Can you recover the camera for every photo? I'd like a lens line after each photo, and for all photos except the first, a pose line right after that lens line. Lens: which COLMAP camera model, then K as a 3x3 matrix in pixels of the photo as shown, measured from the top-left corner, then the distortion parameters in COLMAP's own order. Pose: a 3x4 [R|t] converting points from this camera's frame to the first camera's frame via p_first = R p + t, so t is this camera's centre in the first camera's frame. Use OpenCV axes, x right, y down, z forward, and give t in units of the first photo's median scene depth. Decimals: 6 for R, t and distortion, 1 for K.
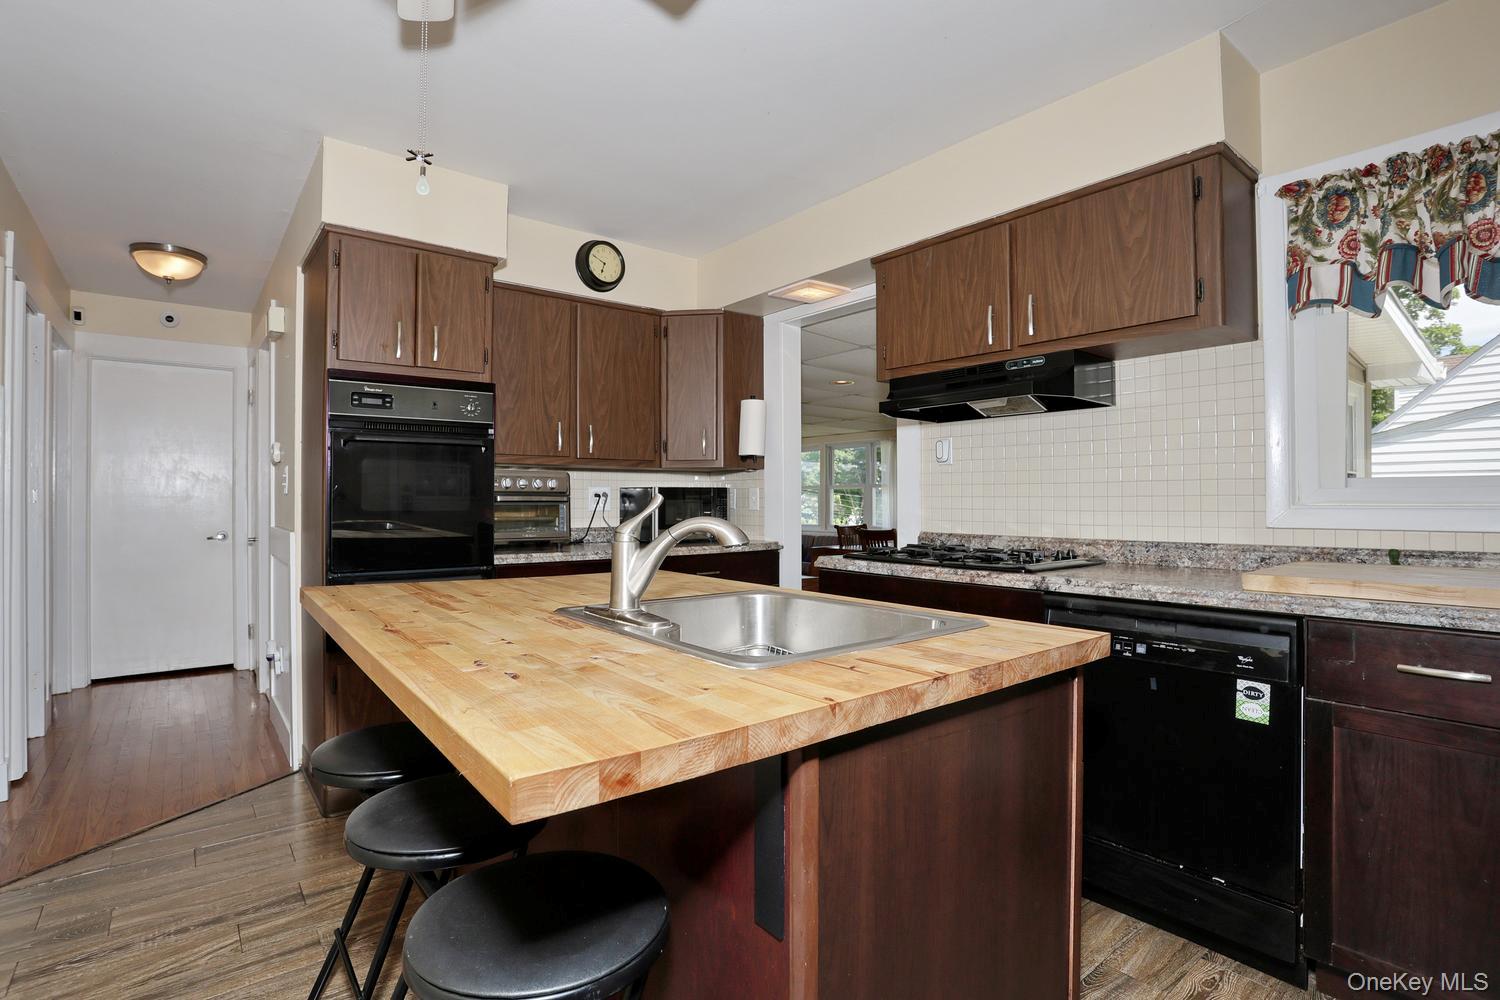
lens RADIAL K [[728.6, 0, 743.0], [0, 728.6, 496.8], [0, 0, 1]] dist [-0.076919, 0.032550]
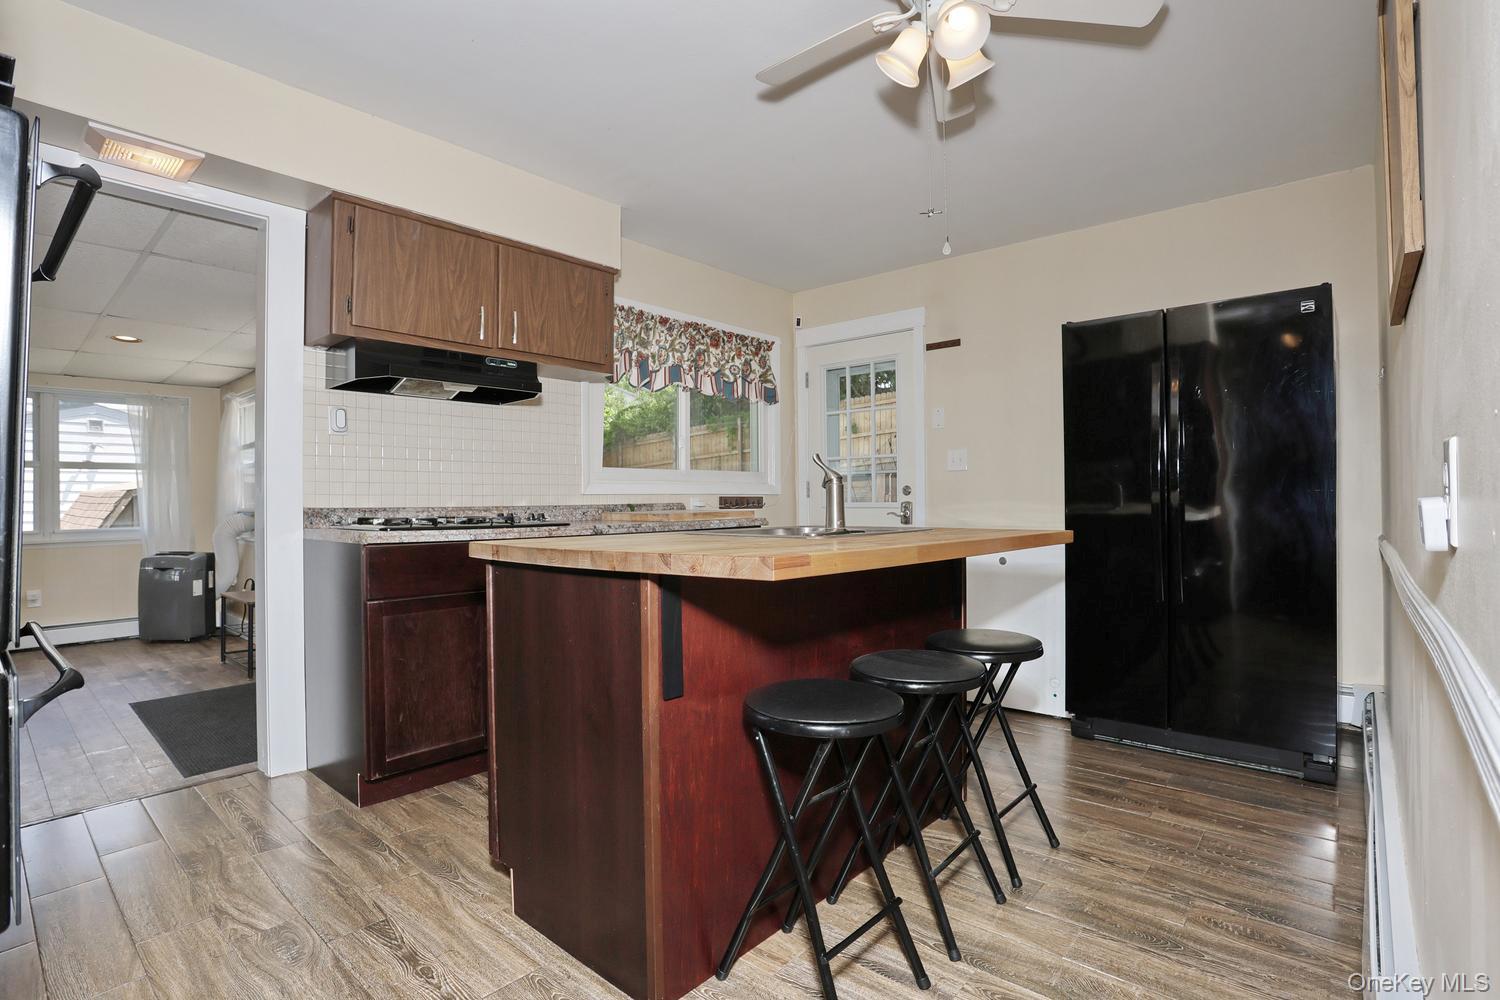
lens RADIAL K [[728.6, 0, 743.0], [0, 728.6, 496.8], [0, 0, 1]] dist [-0.076919, 0.032550]
pose [[-0.174622, 0.005975, 0.984617, -0.827704], [0.003151, 0.999980, -0.005509, 0.048355], [-0.984631, 0.002141, -0.174637, 0.742804]]
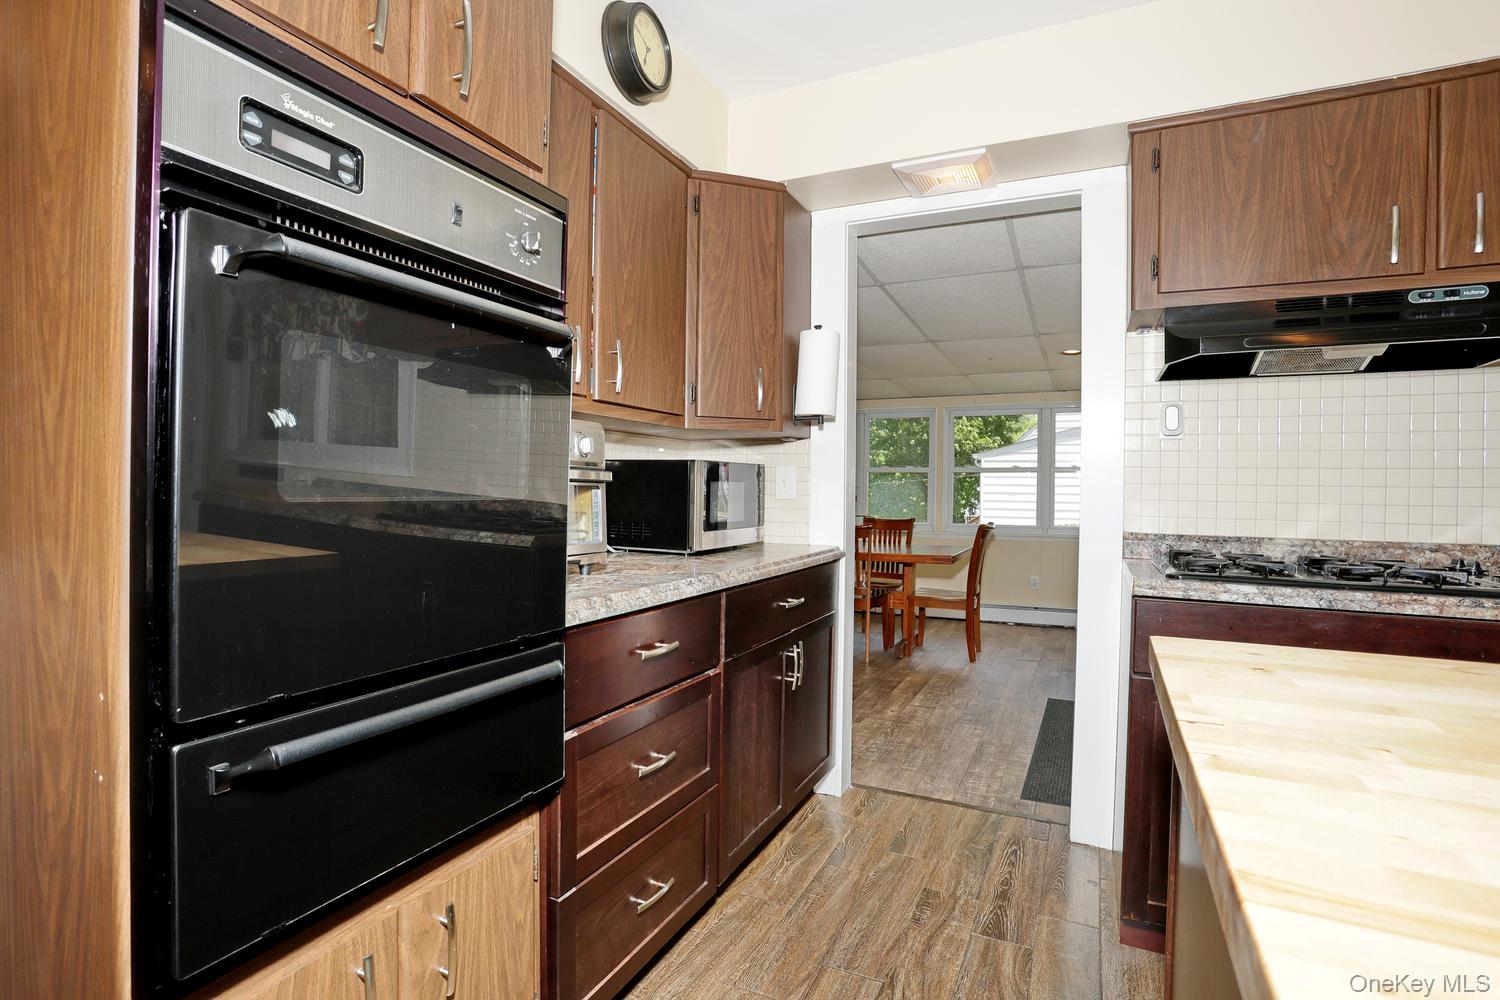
lens RADIAL K [[728.6, 0, 743.0], [0, 728.6, 496.8], [0, 0, 1]] dist [-0.076919, 0.032550]
pose [[0.900179, 0.007359, 0.435457, -0.473848], [-0.014786, 0.999797, 0.013671, 0.010378], [-0.435268, -0.018745, 0.900106, 0.630810]]
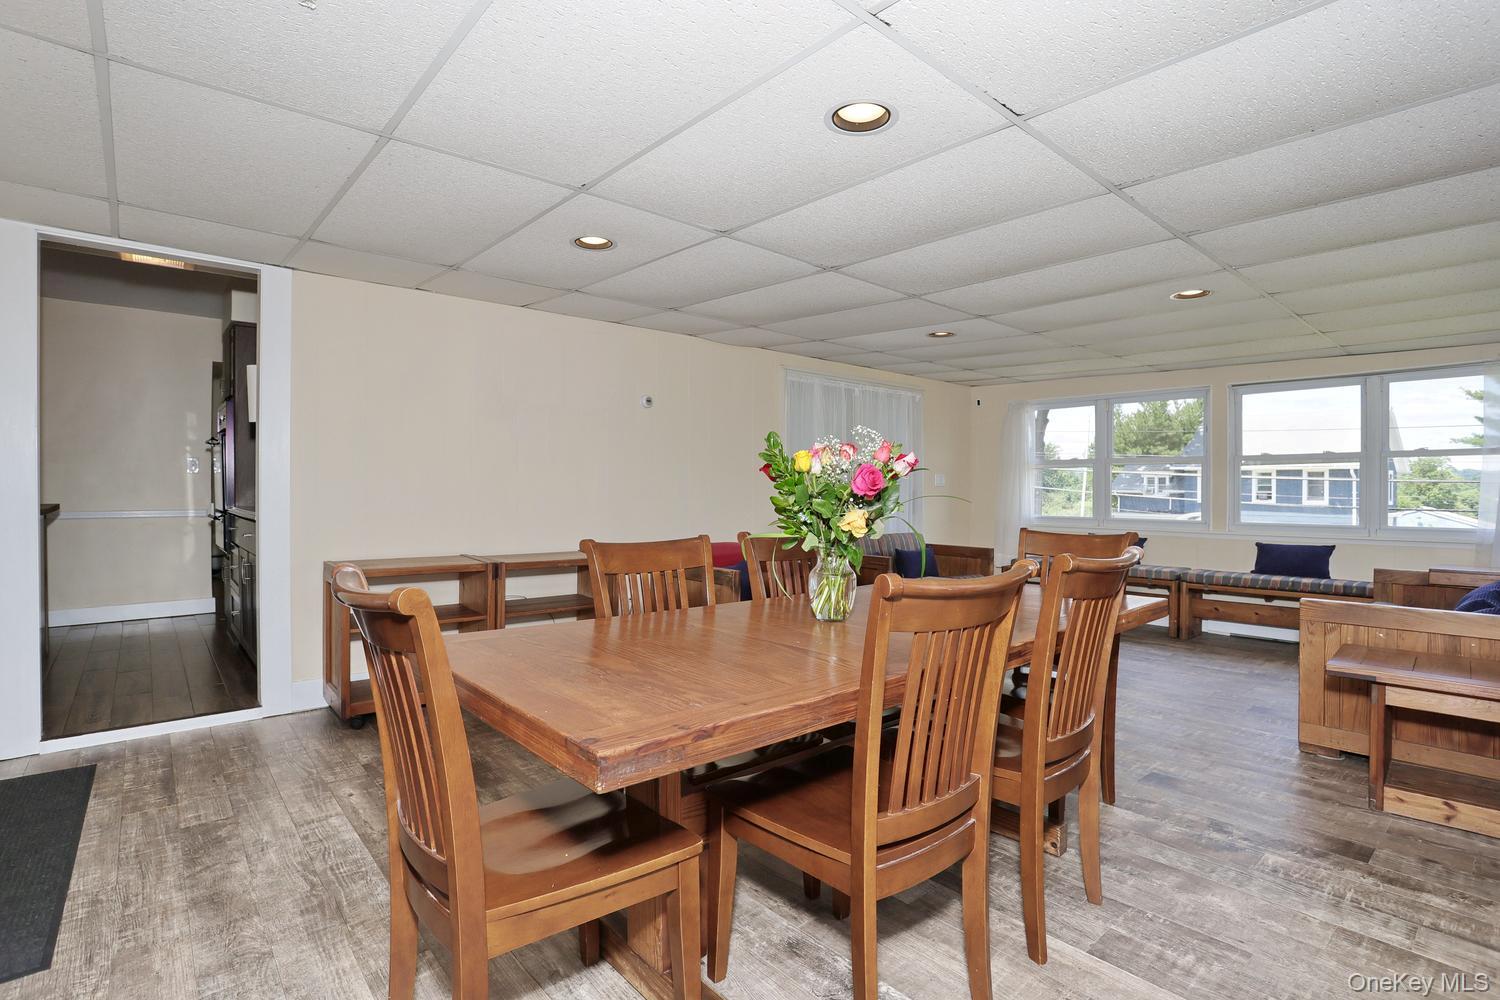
lens RADIAL K [[728.6, 0, 743.0], [0, 728.6, 496.8], [0, 0, 1]] dist [-0.076919, 0.032550]
pose [[0.040316, 0.011027, -0.999126, 1.420572], [0.000599, 0.999939, 0.011060, 0.045056], [0.999187, -0.001044, 0.040307, 2.307012]]
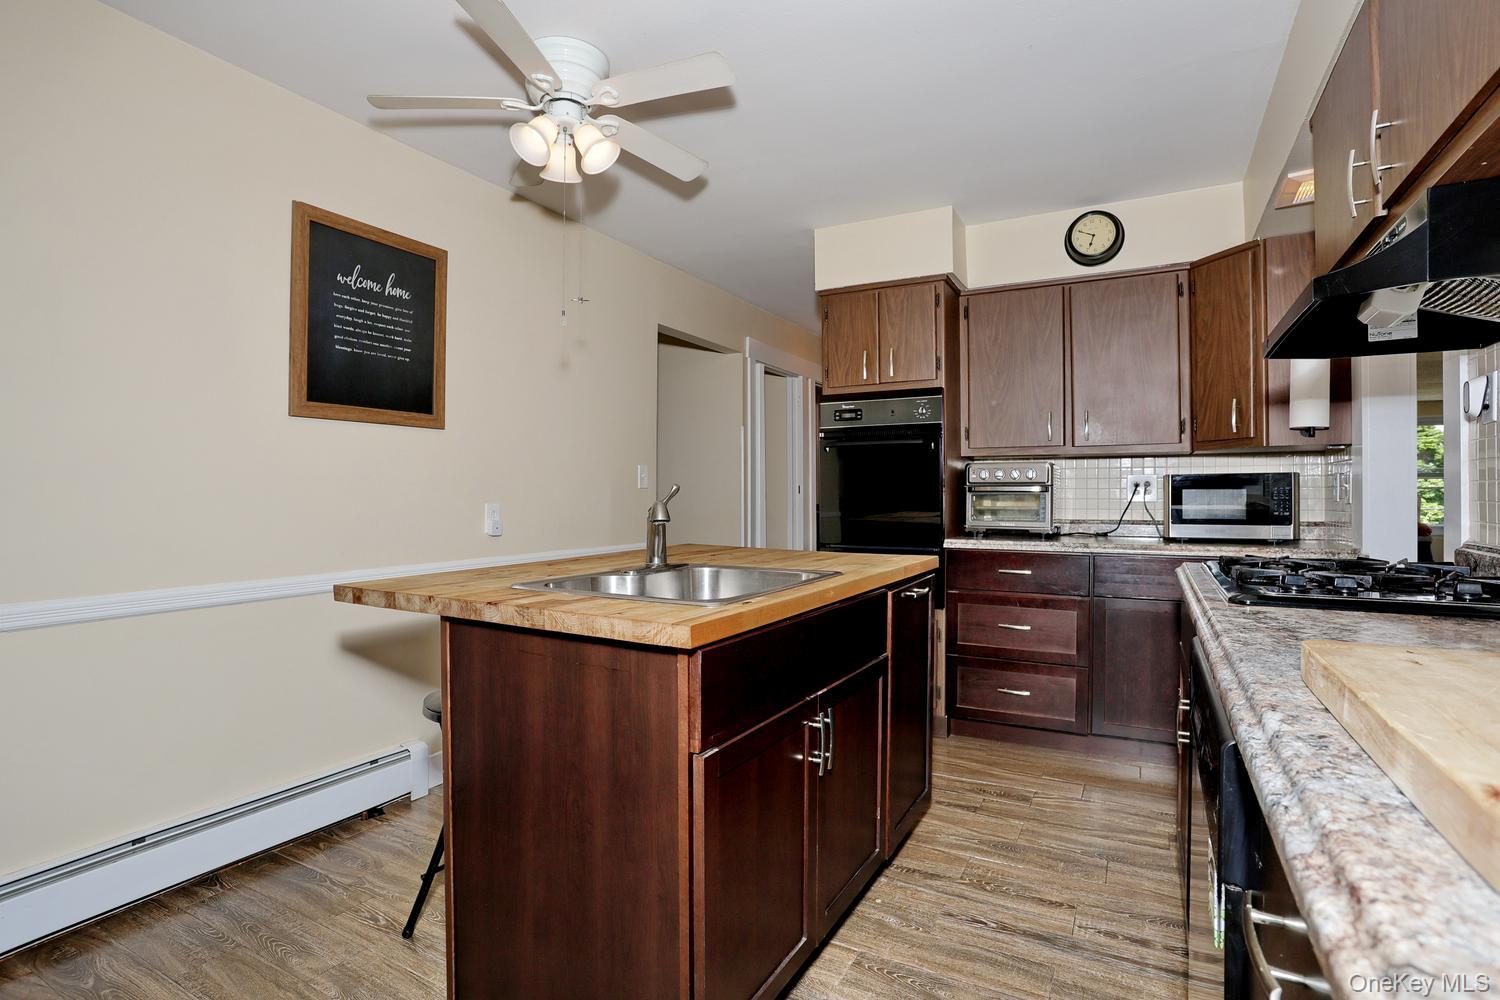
lens RADIAL K [[728.6, 0, 743.0], [0, 728.6, 496.8], [0, 0, 1]] dist [-0.076919, 0.032550]
pose [[0.376029, 0.004447, -0.926597, 0.641456], [0.005732, 0.999958, 0.007125, 0.005357], [0.926590, -0.007991, 0.375987, 0.311896]]
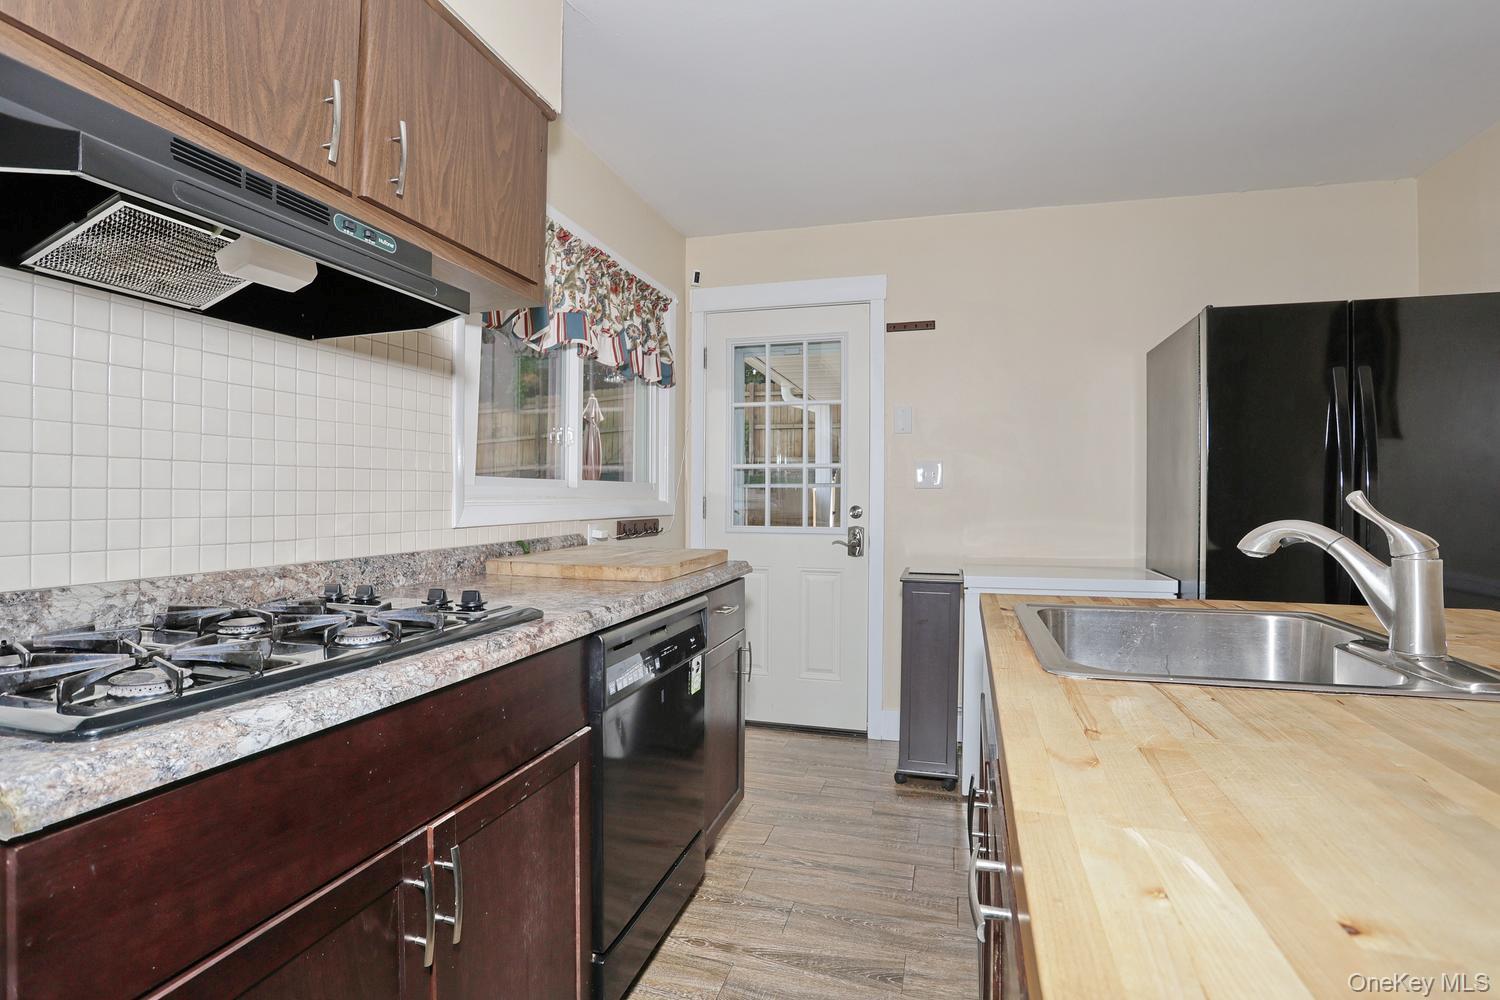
lens RADIAL K [[728.6, 0, 743.0], [0, 728.6, 496.8], [0, 0, 1]] dist [-0.076919, 0.032550]
pose [[-0.575427, -0.000958, 0.817853, -0.171000], [-0.006703, 0.999971, -0.003545, 0.004049], [-0.817826, -0.007522, -0.575416, 0.984732]]
